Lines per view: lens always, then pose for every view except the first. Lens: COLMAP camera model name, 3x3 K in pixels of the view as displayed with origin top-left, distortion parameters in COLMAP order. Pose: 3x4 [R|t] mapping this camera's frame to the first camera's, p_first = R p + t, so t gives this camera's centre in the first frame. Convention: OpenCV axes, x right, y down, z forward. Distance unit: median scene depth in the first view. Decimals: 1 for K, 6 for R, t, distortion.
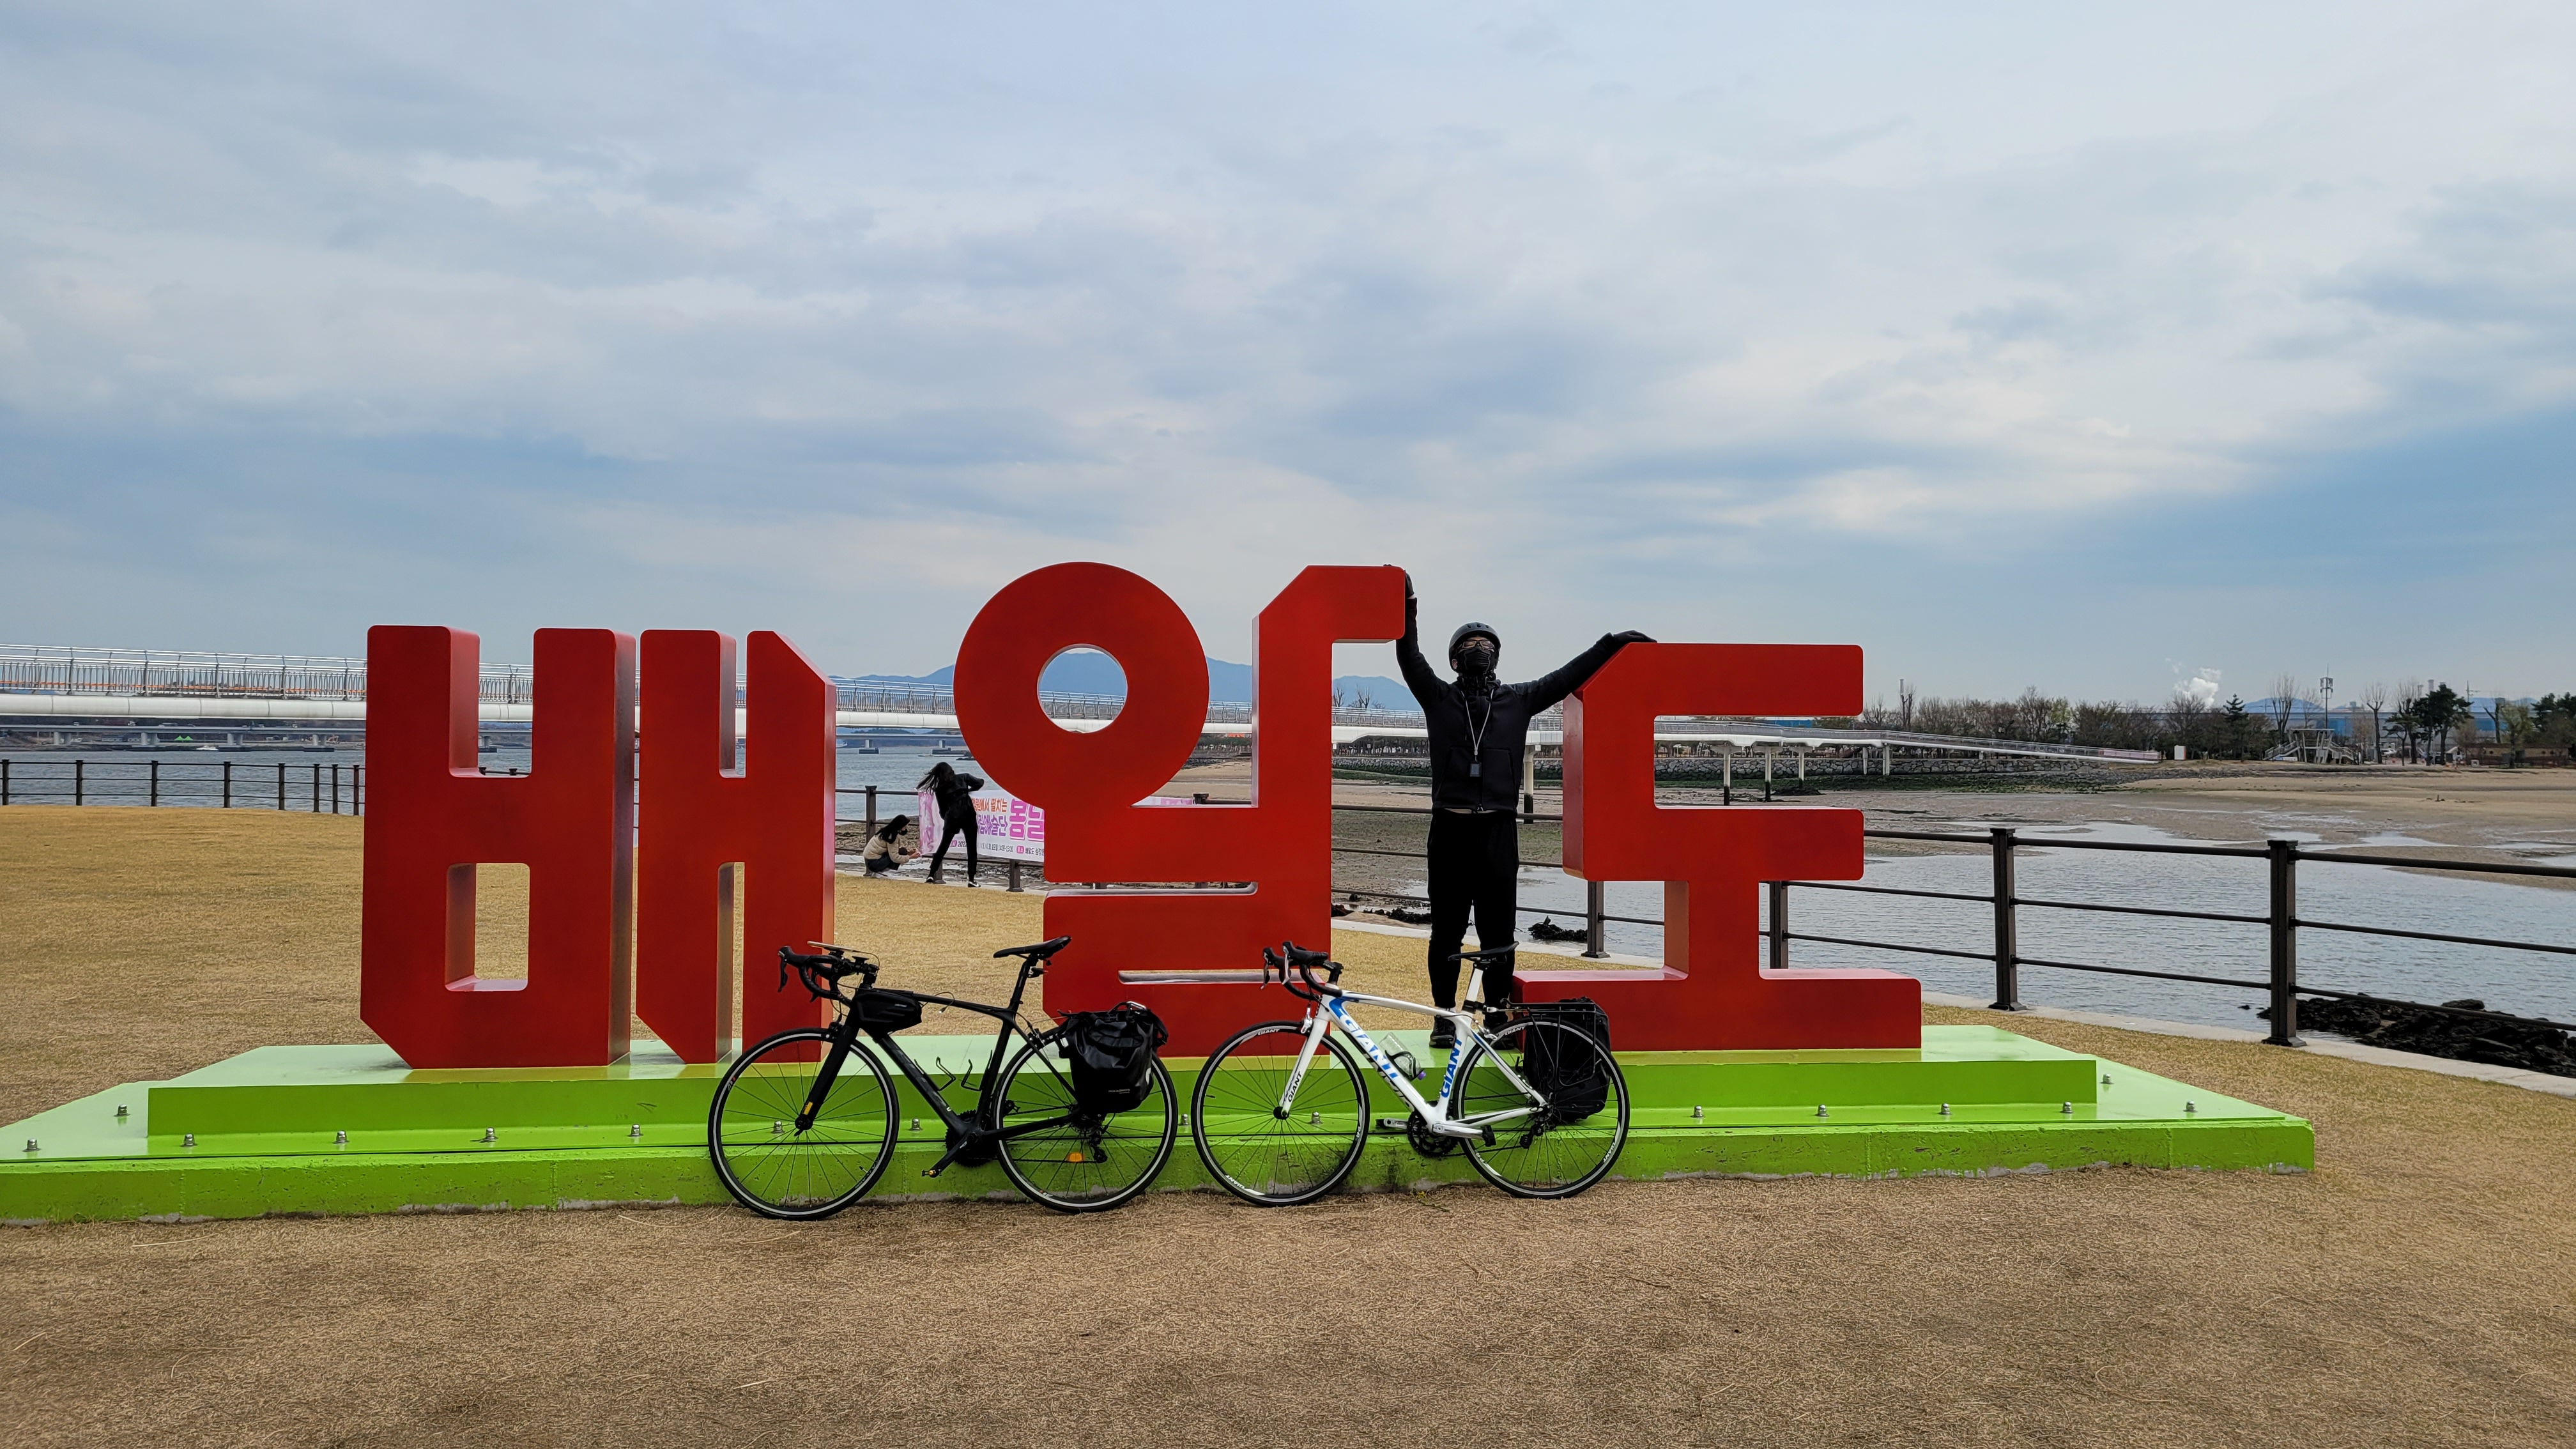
lens RADIAL K [[1939.7, 0, 1309.7], [0, 1939.7, 715.9], [0, 0, 1]] dist [0.059588, -0.038134]
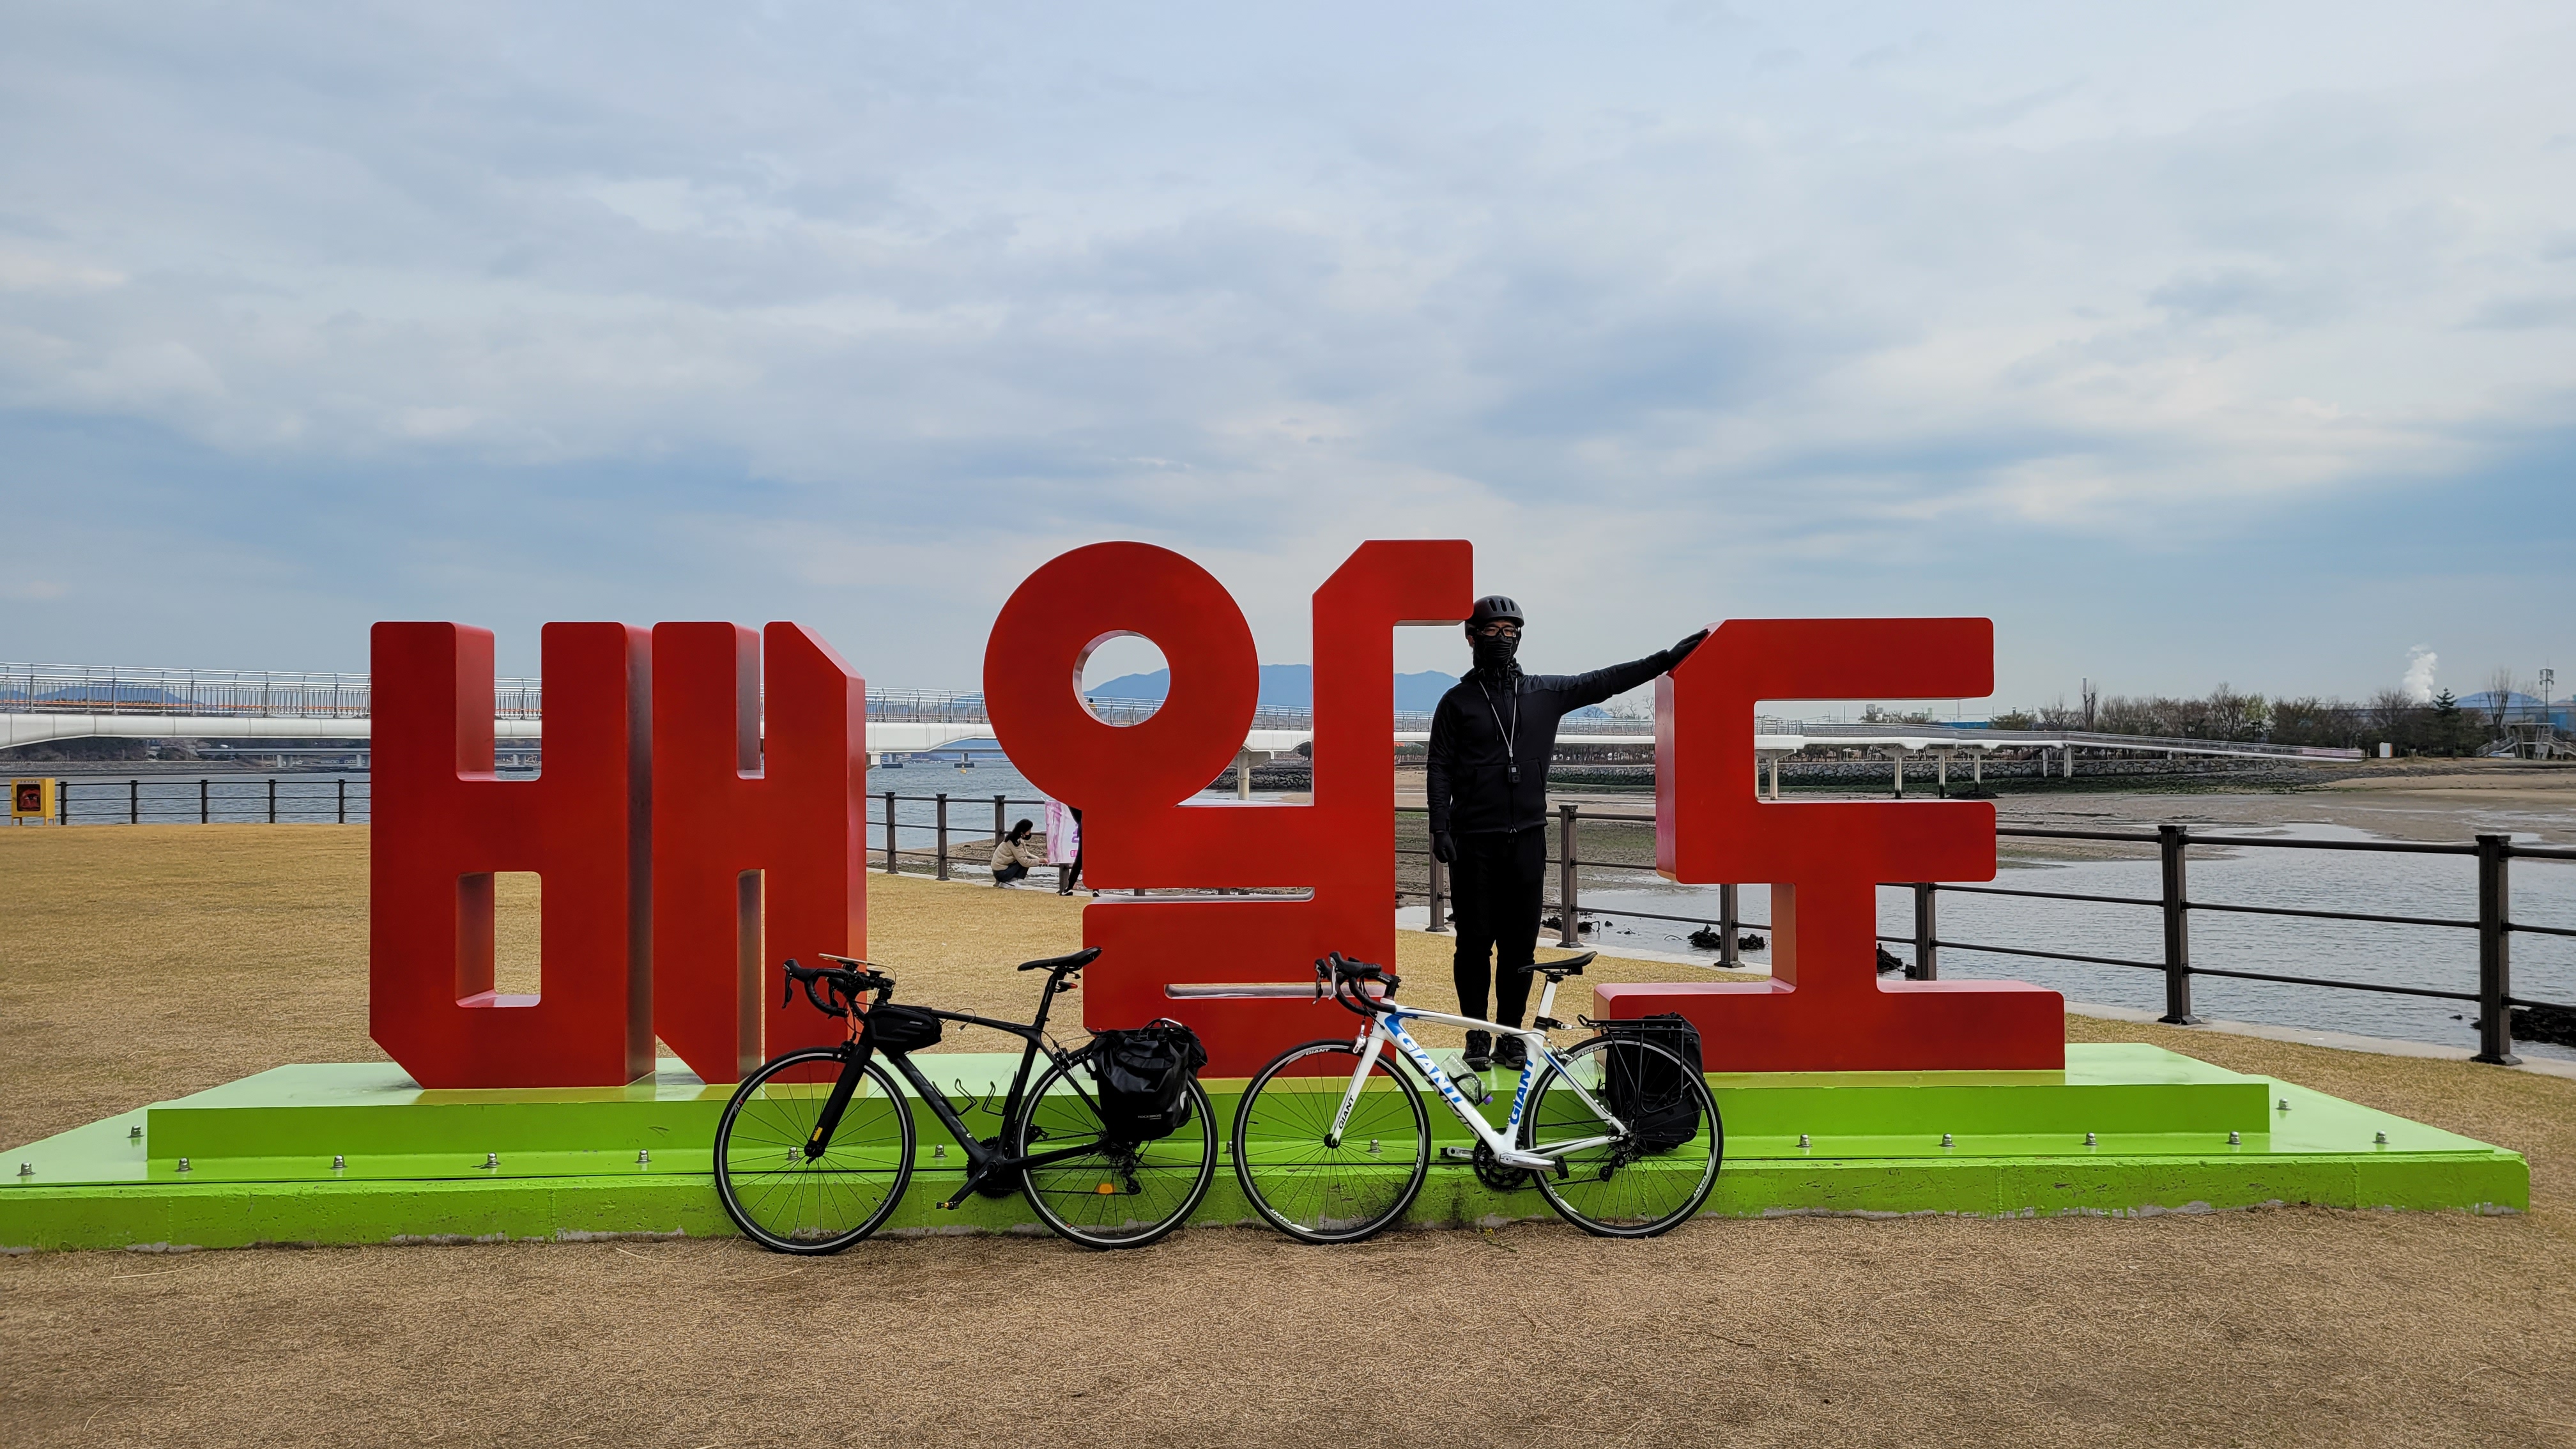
lens RADIAL K [[1939.7, 0, 1312.4], [0, 1939.7, 750.6], [0, 0, 1]] dist [0.059588, -0.038134]
pose [[0.996603, -0.011860, -0.081500, 0.048885], [0.012923, 0.999838, 0.012525, 0.009854], [0.081339, -0.013535, 0.996595, 0.090902]]
